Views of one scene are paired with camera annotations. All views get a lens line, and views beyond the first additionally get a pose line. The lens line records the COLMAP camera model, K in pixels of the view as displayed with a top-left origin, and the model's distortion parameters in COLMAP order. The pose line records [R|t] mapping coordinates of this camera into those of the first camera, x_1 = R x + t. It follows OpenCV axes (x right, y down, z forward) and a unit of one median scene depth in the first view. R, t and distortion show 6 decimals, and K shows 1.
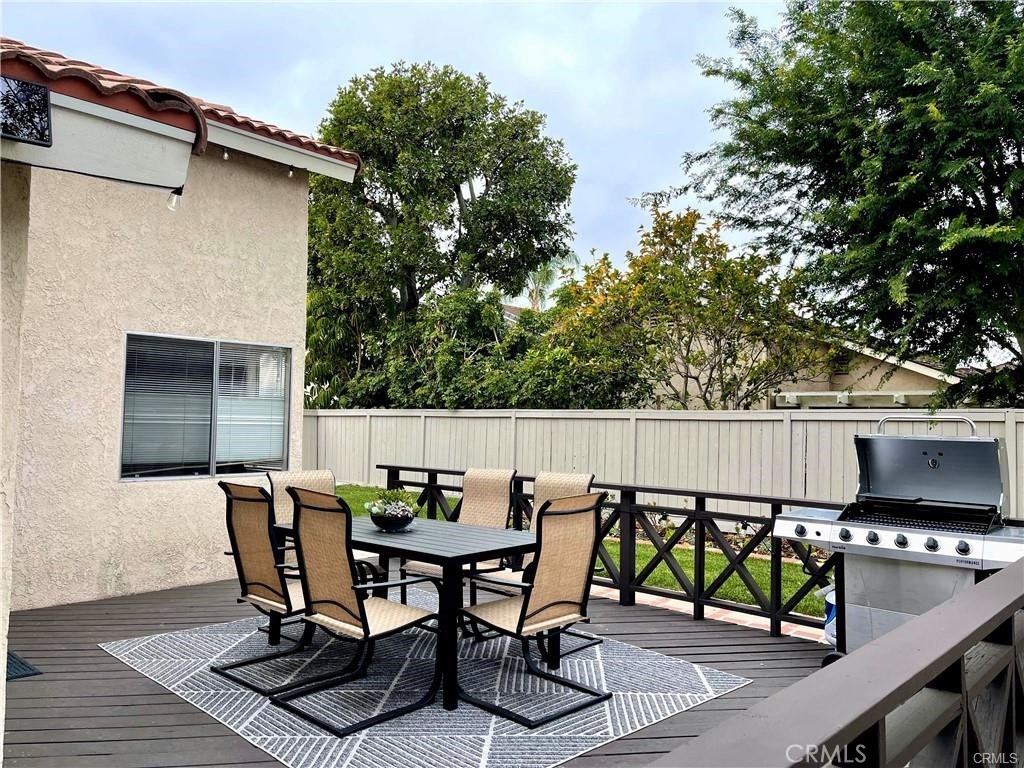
lens RADIAL K [[770.4, 0, 512.9], [0, 770.4, 388.8], [0, 0, 1]] dist [0.049823, -0.070596]
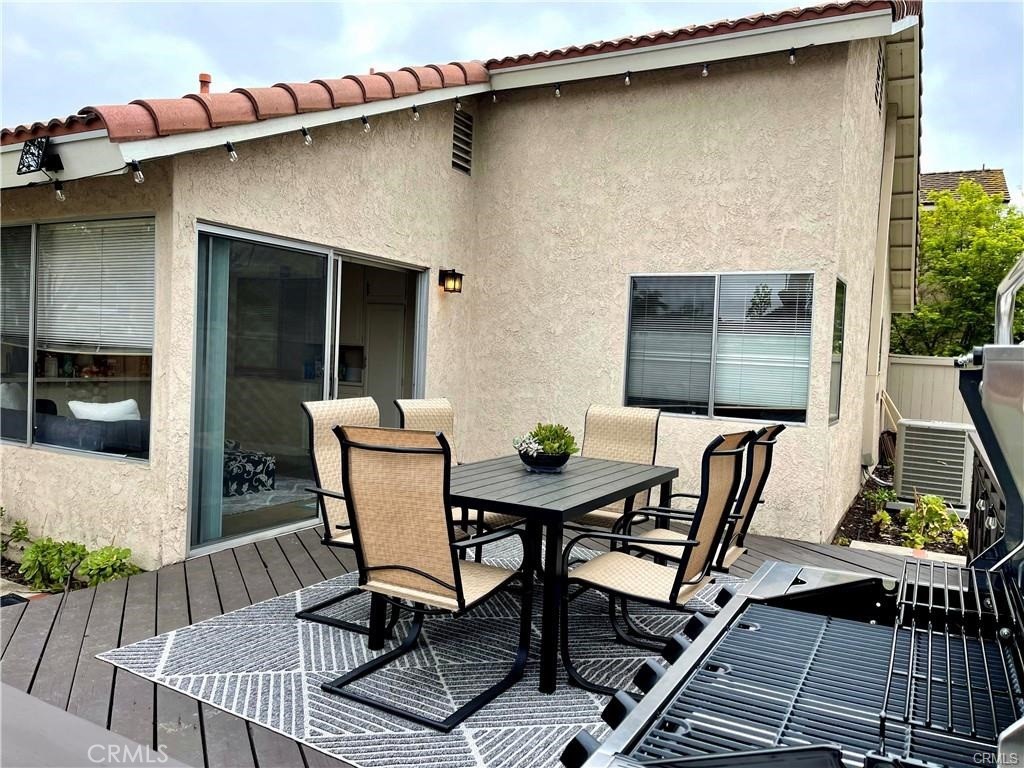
lens RADIAL K [[770.4, 0, 512.9], [0, 770.4, 388.8], [0, 0, 1]] dist [0.049823, -0.070596]
pose [[0.230491, 0.037536, -0.972350, 0.495770], [-0.000880, 0.999263, 0.038366, 0.042593], [0.973074, -0.007987, 0.230354, 0.564002]]
